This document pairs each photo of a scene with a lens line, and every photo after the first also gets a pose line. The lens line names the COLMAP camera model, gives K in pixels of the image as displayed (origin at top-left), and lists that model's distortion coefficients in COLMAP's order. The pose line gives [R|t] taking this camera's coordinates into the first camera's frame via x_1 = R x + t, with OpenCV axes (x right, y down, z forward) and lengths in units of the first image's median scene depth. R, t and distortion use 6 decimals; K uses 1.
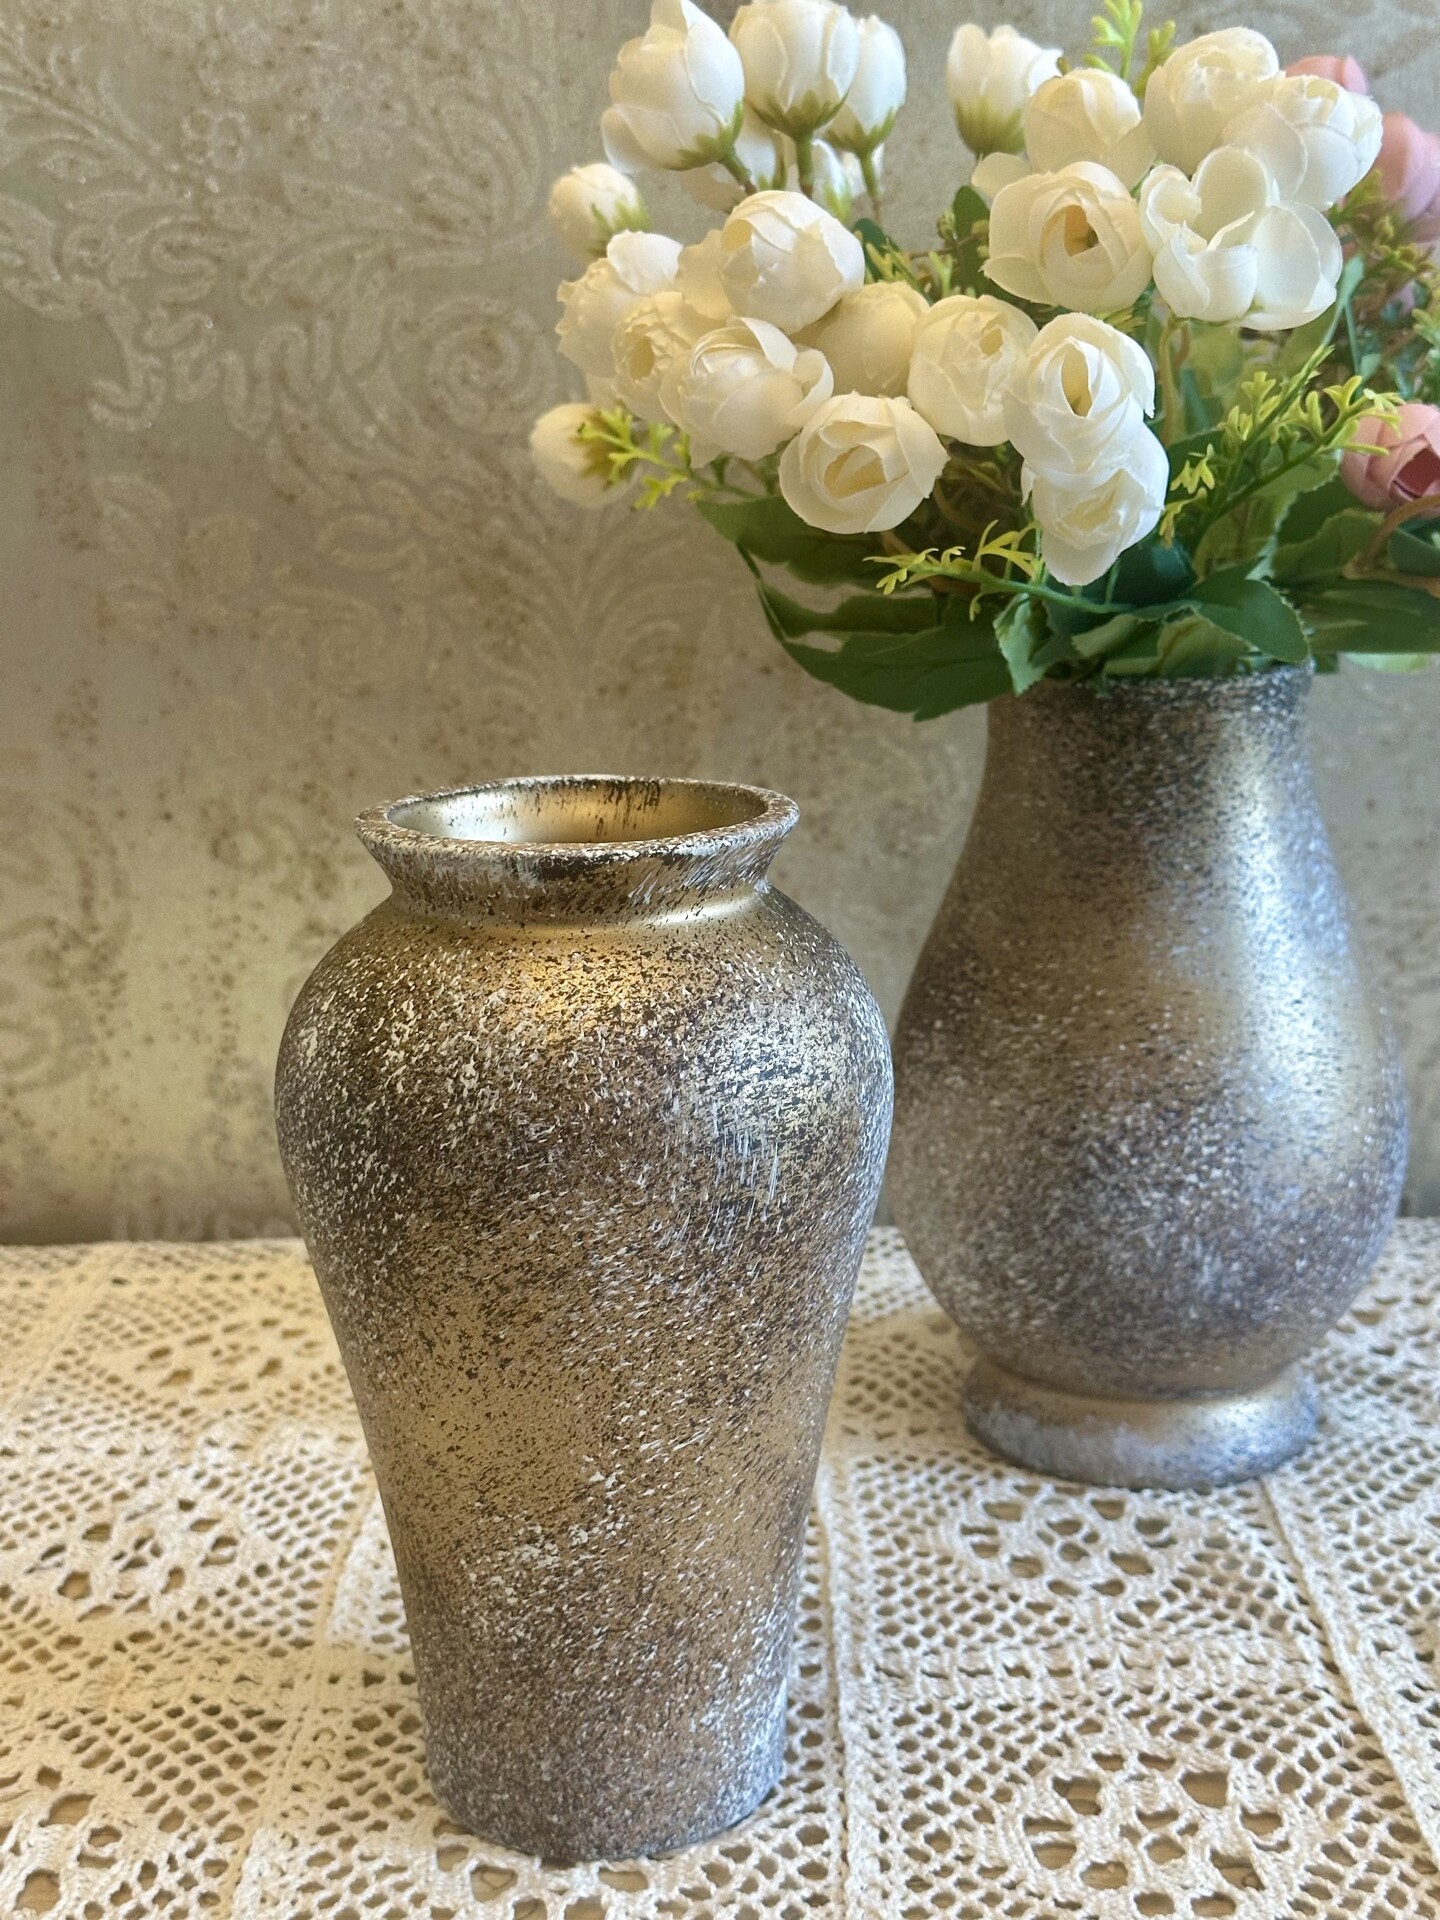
lens RADIAL K [[2674.3, 0, 717.2], [0, 2674.3, 969.0], [0, 0, 1]] dist [0.216879, -0.556987]
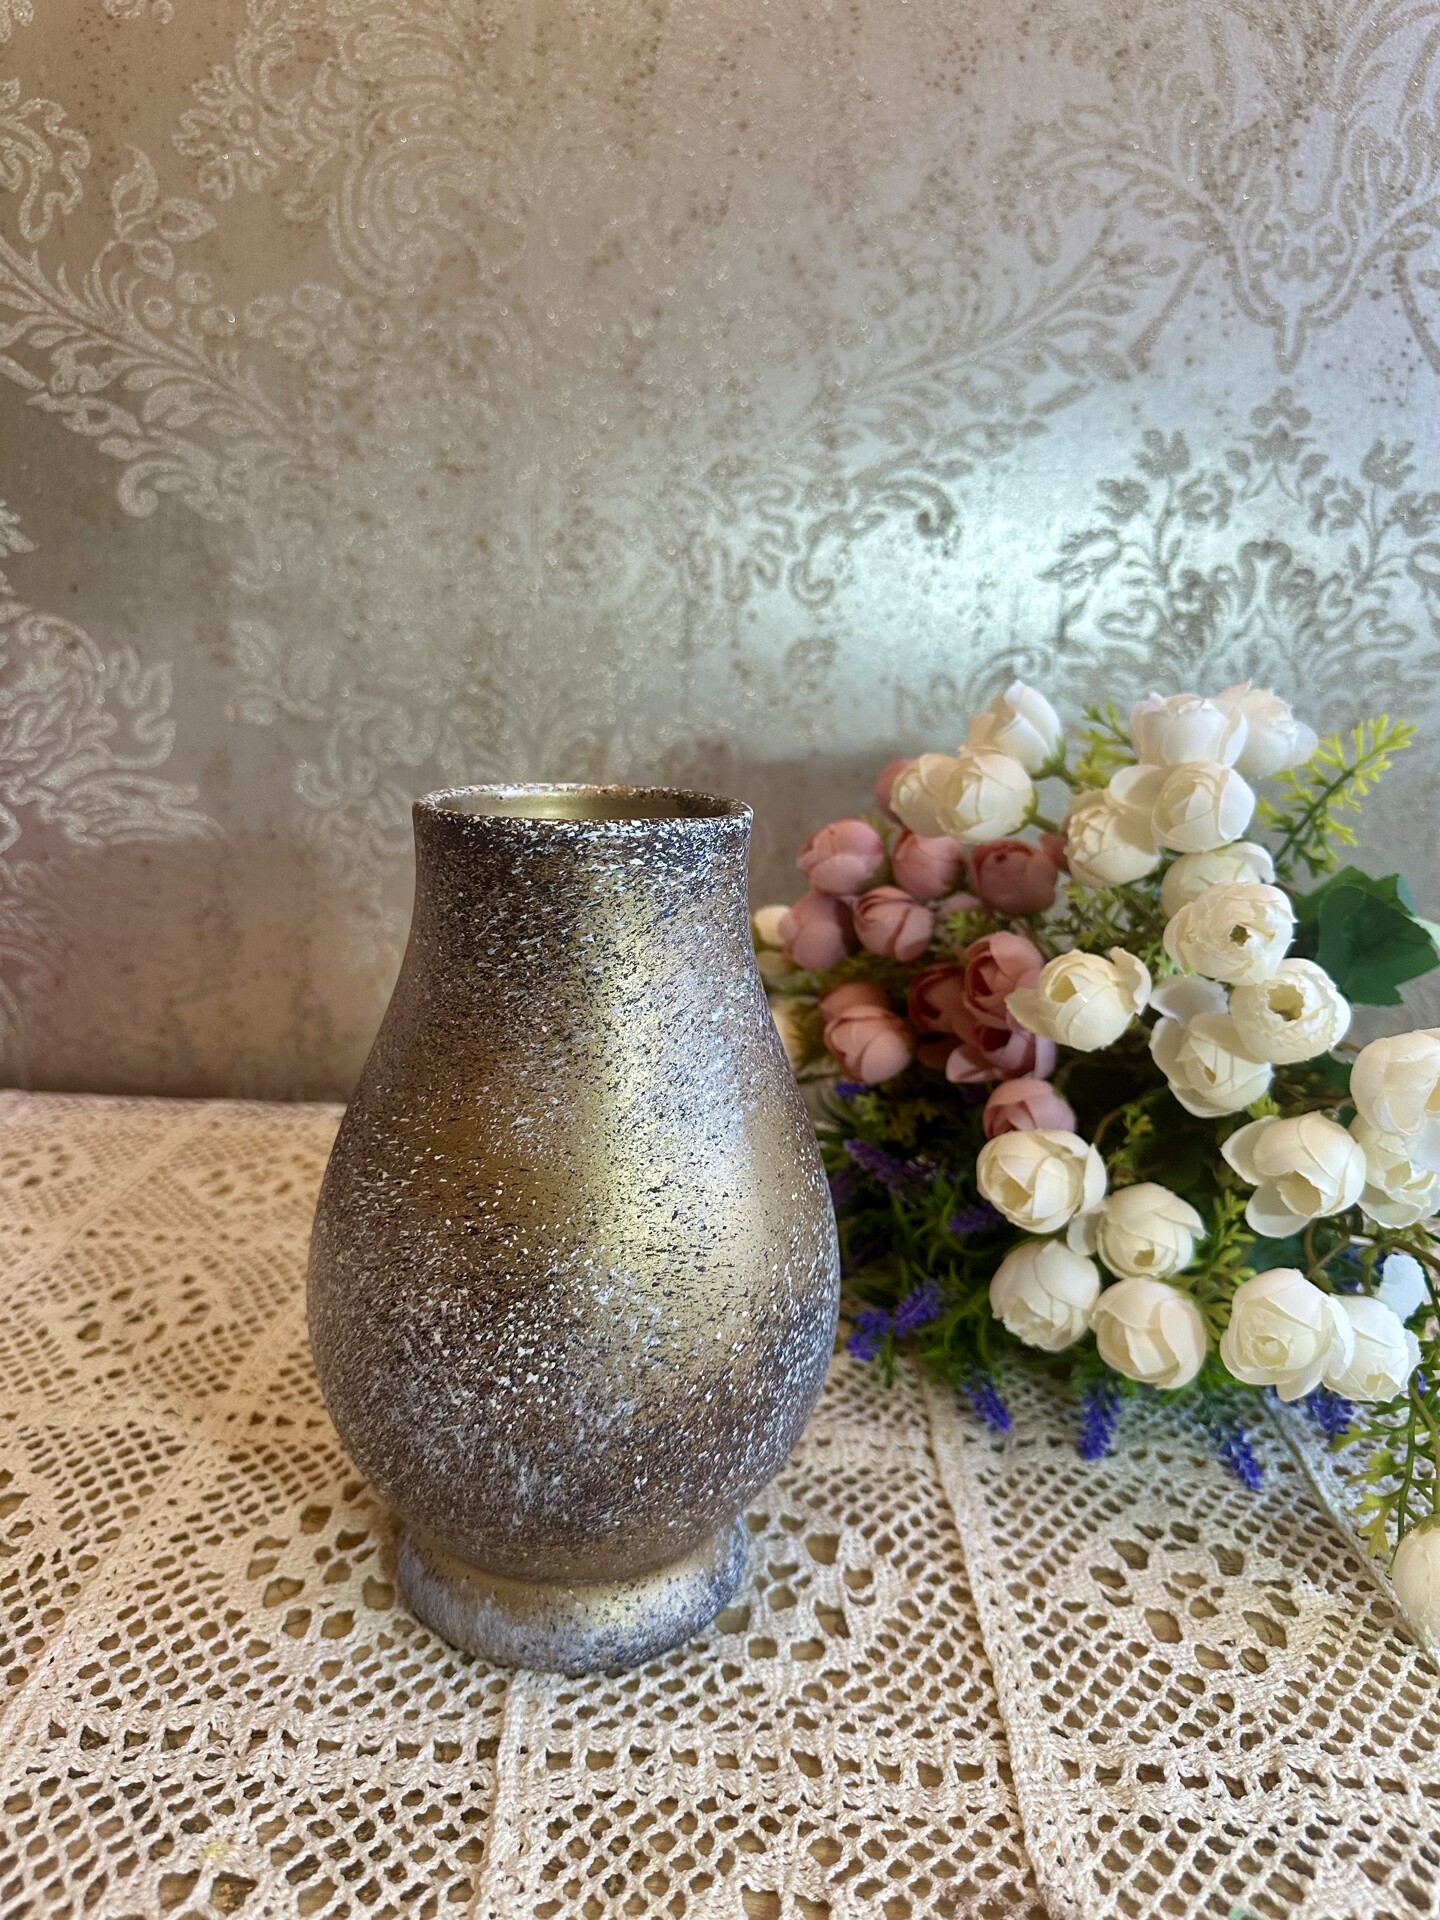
lens RADIAL K [[1361.6, 0, 728.4], [0, 1361.6, 959.2], [0, 0, 1]] dist [-0.024883, -0.001597]
pose [[0.998221, 0.059027, -0.008398, 0.109190], [-0.059149, 0.998133, -0.015198, 0.017086], [0.007486, 0.015667, 0.999849, 0.285303]]
